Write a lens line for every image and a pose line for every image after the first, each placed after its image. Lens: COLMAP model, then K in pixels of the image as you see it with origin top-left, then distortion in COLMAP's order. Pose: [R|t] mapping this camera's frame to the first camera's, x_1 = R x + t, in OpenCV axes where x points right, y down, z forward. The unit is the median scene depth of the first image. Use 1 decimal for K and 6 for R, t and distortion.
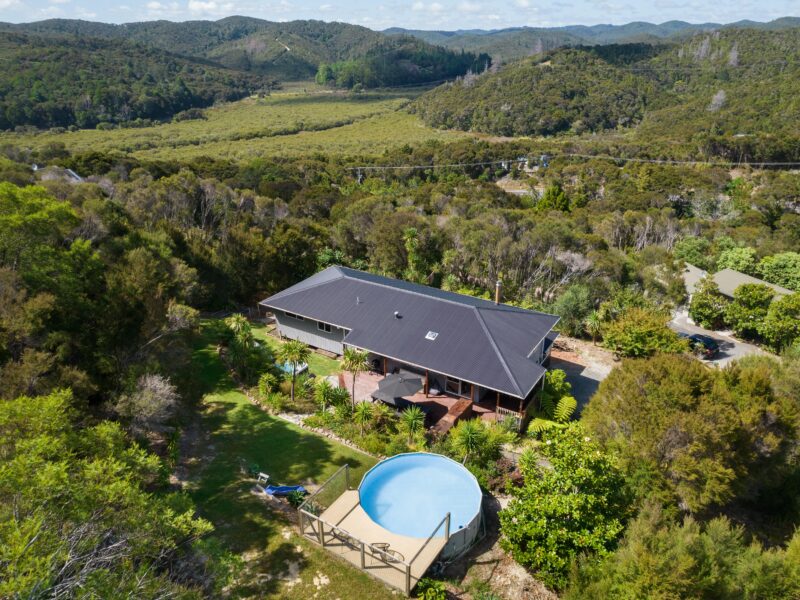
lens RADIAL K [[570.2, 0, 403.4], [0, 570.2, 316.7], [0, 0, 1]] dist [-0.091614, 0.082760]
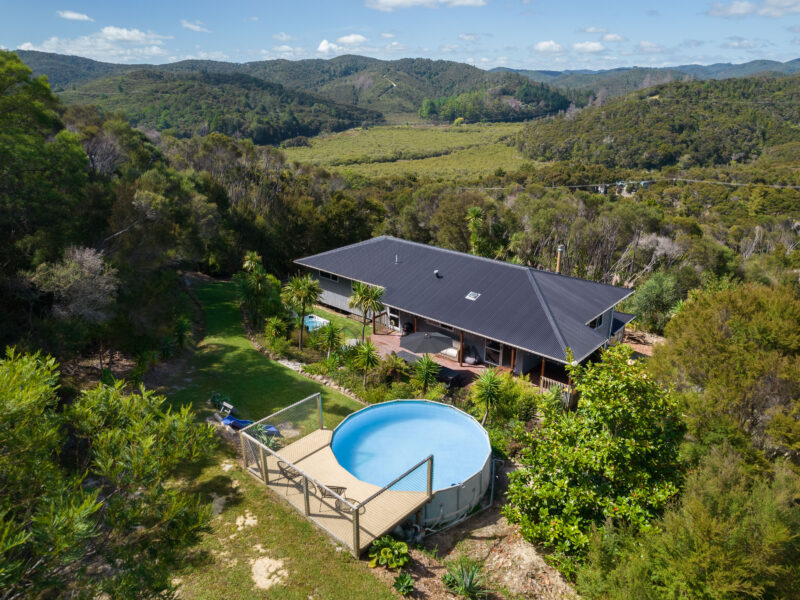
lens RADIAL K [[570.2, 0, 403.4], [0, 570.2, 316.7], [0, 0, 1]] dist [-0.091614, 0.082760]
pose [[0.985206, 0.062036, -0.159755, 0.057232], [-0.071664, 0.995899, -0.055225, 0.080109], [0.155674, 0.065856, 0.985611, 0.098023]]
